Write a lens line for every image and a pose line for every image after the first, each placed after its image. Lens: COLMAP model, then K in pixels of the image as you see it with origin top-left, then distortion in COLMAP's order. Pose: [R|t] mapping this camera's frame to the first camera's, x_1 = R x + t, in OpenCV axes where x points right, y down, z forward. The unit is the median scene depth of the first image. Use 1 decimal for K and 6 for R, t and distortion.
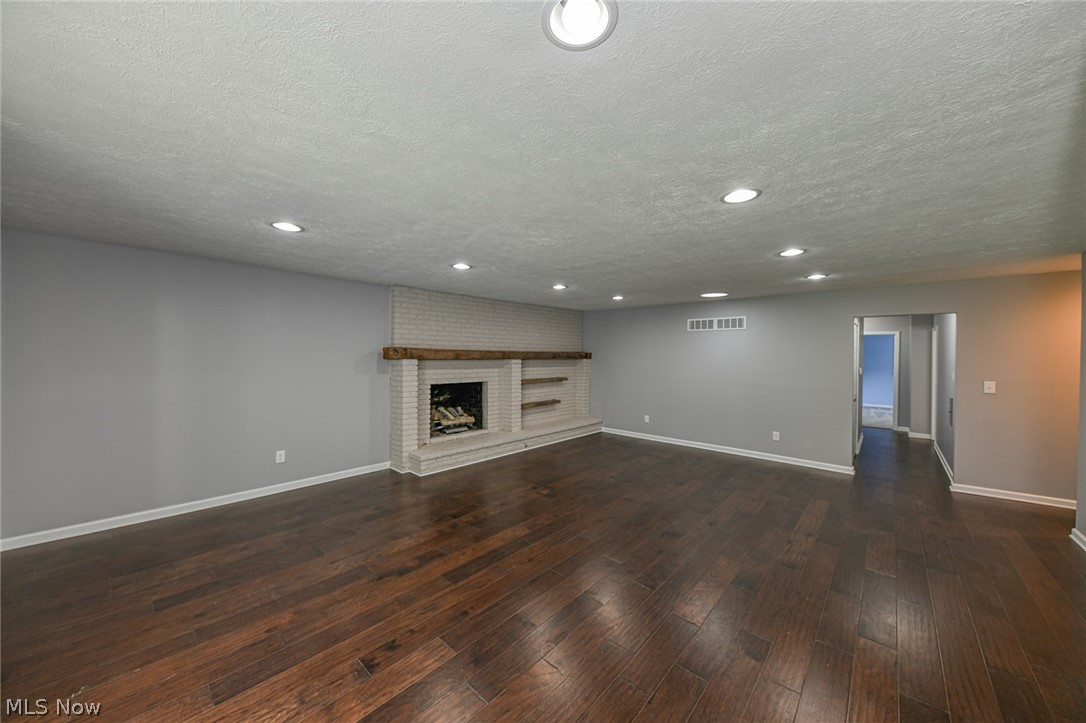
lens RADIAL K [[383.1, 0, 546.4], [0, 383.1, 359.2], [0, 0, 1]] dist [0.000719, -0.000293]
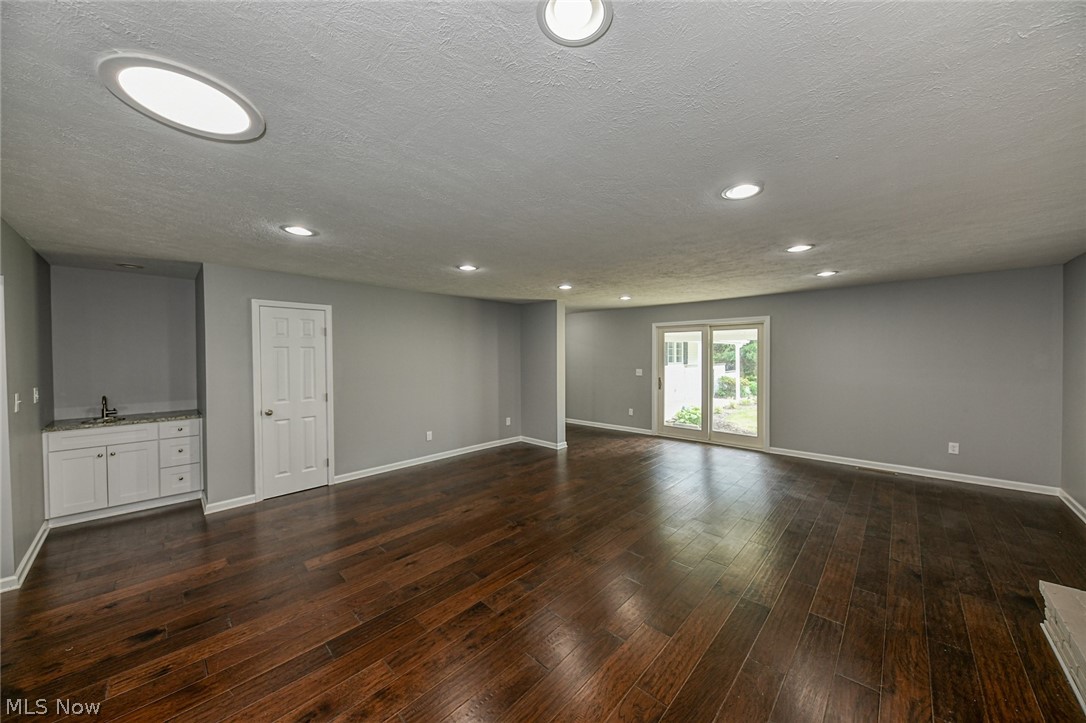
lens RADIAL K [[378.6, 0, 543.0], [0, 378.6, 358.2], [0, 0, 1]] dist [0.001287, -0.002589]
pose [[-0.999180, -0.003646, 0.040324, 0.225761], [-0.002809, 0.999780, 0.020807, -0.012776], [-0.040391, 0.020676, -0.998970, 1.373580]]
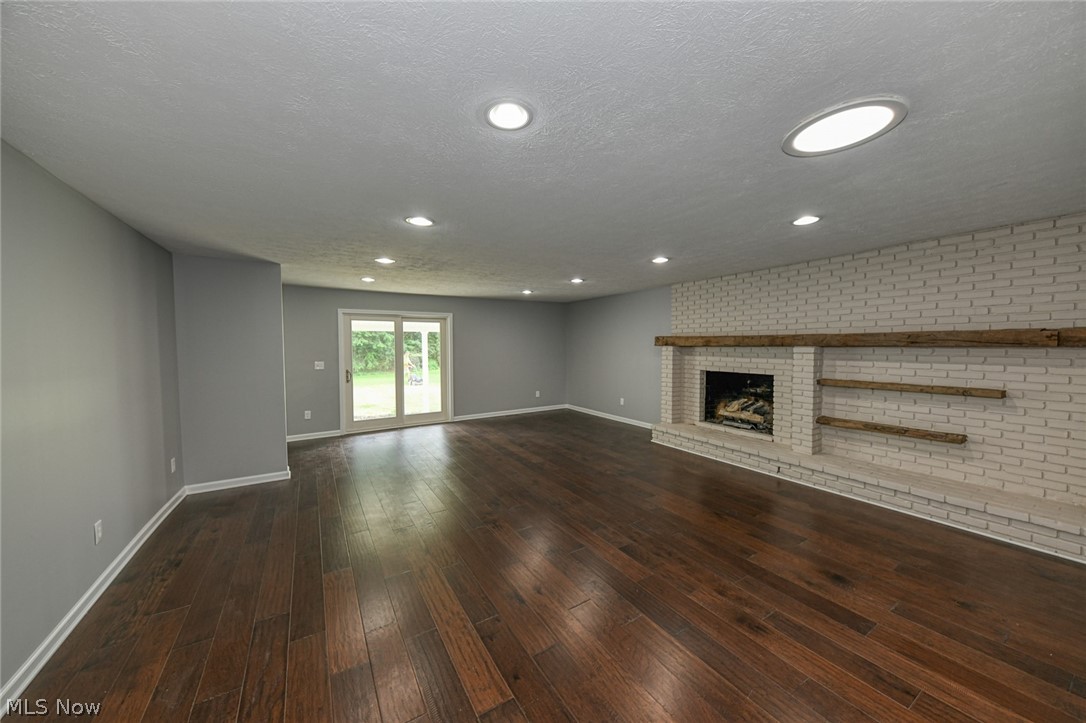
lens RADIAL K [[383.1, 0, 546.4], [0, 383.1, 359.2], [0, 0, 1]] dist [0.000719, -0.000293]
pose [[-0.282947, 0.032173, -0.958596, 0.886141], [-0.006439, 0.999351, 0.035441, 0.001769], [0.959114, 0.016200, -0.282557, 0.964063]]
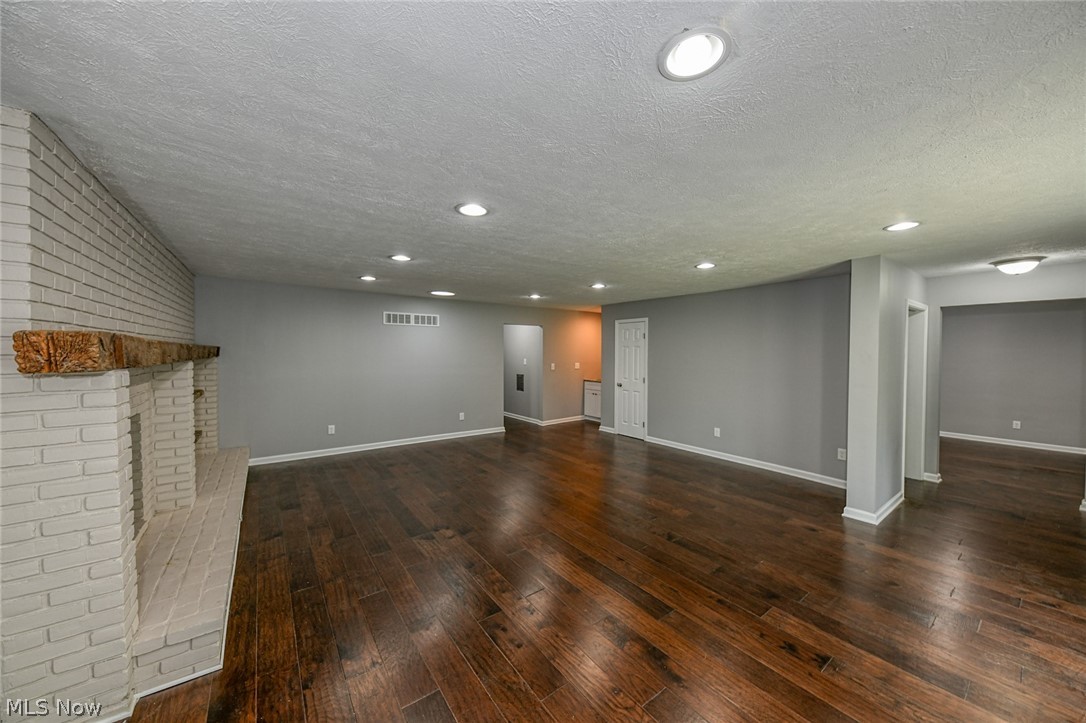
lens RADIAL K [[378.6, 0, 543.0], [0, 378.6, 358.2], [0, 0, 1]] dist [0.001287, -0.002589]
pose [[0.217274, -0.026995, 0.975737, -0.589501], [0.007938, 0.999633, 0.025889, -0.015211], [-0.976078, 0.002120, 0.217409, 0.560009]]
